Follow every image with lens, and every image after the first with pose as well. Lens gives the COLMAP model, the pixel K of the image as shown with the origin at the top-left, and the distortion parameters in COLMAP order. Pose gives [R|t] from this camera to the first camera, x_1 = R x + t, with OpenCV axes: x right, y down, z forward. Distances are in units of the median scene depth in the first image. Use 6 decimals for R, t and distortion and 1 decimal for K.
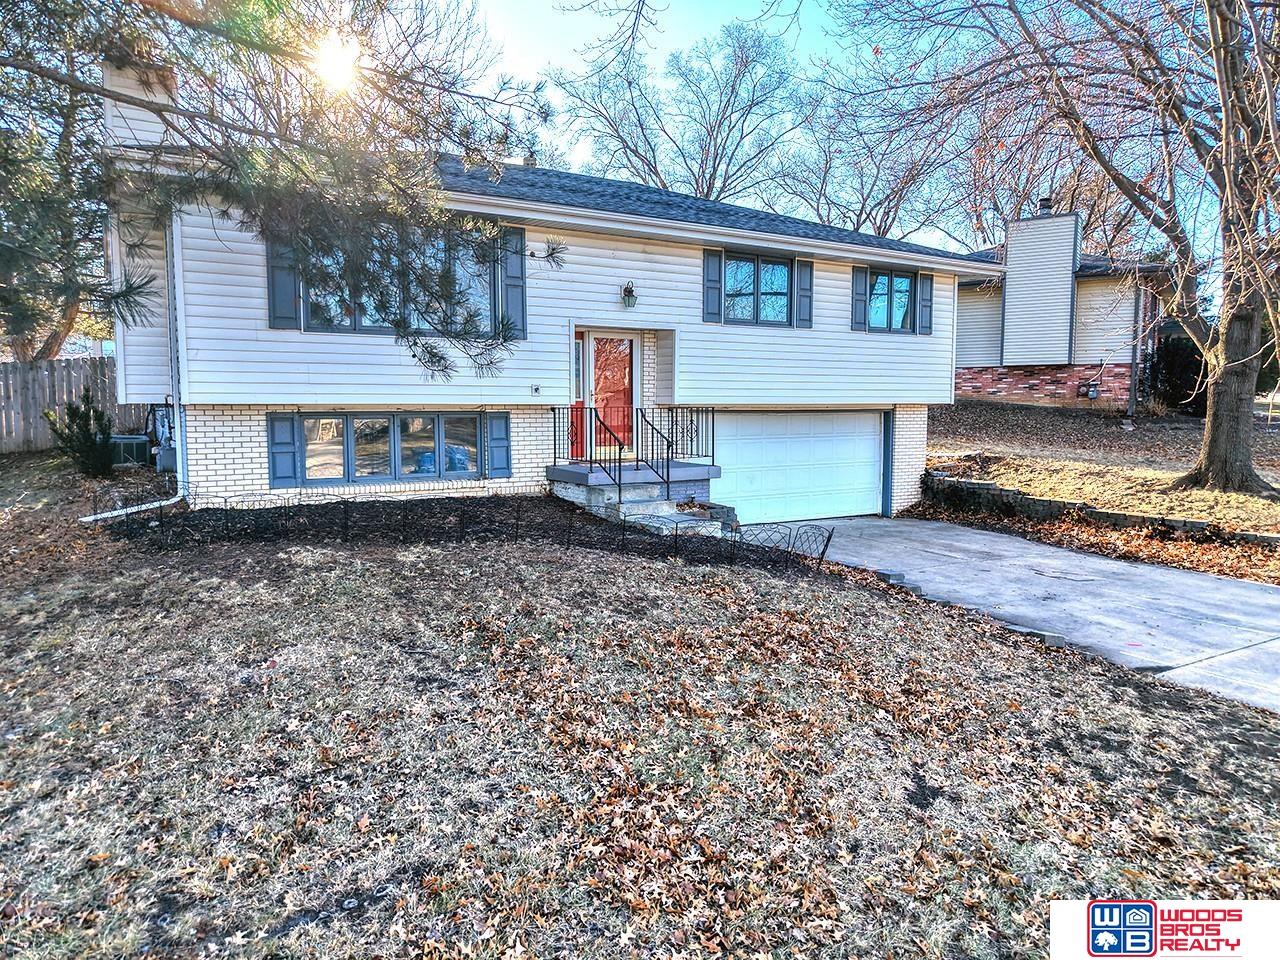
lens RADIAL K [[876.2, 0, 643.3], [0, 876.2, 481.1], [0, 0, 1]] dist [0.019902, -0.027826]
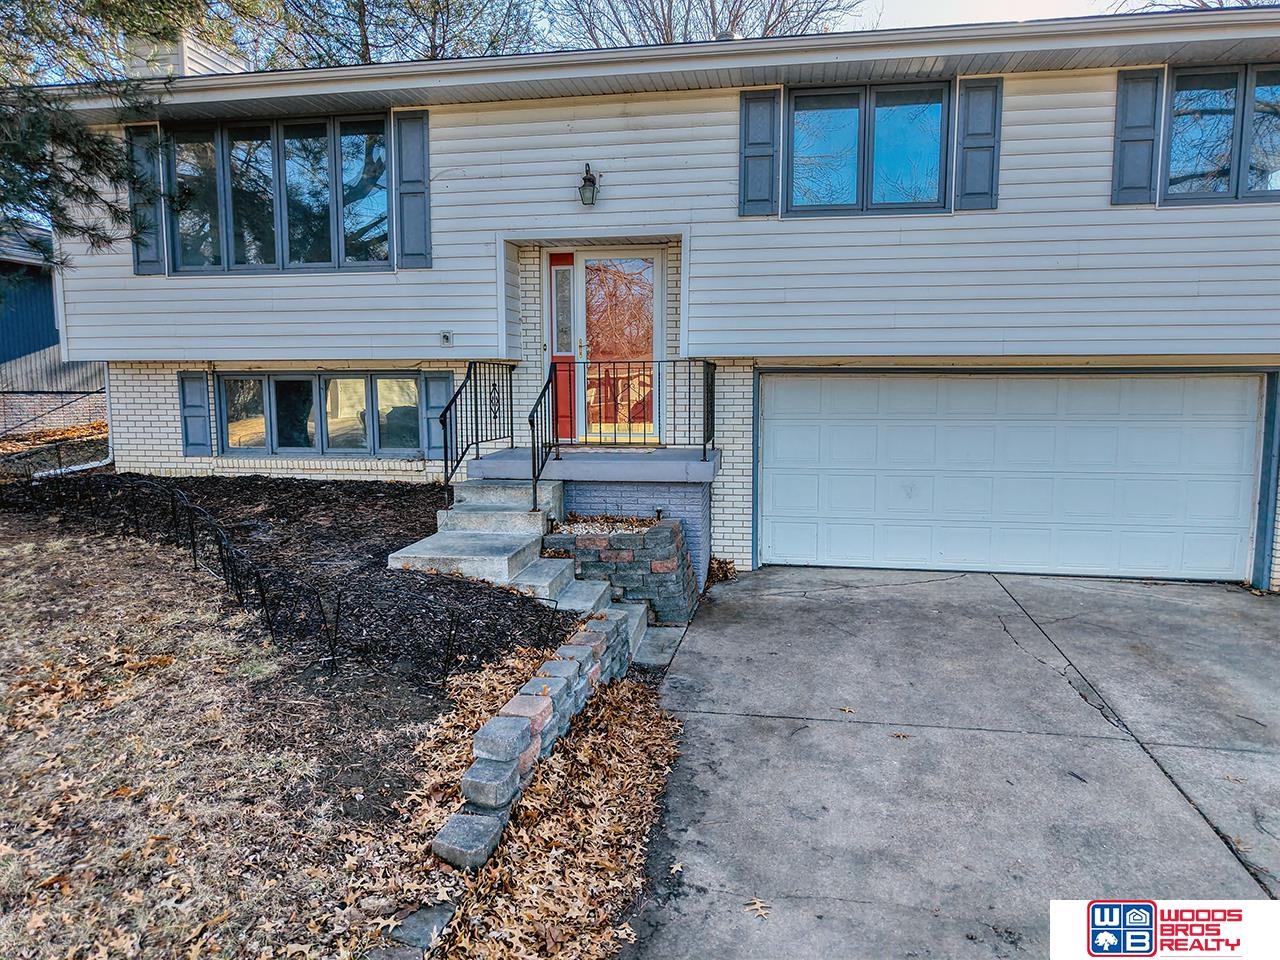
lens RADIAL K [[876.2, 0, 633.0], [0, 876.2, 480.6], [0, 0, 1]] dist [0.019902, -0.027826]
pose [[0.746529, 0.070582, -0.661599, 0.427298], [-0.058304, 0.997472, 0.040626, -0.024577], [0.662794, 0.008245, 0.748757, 0.518869]]
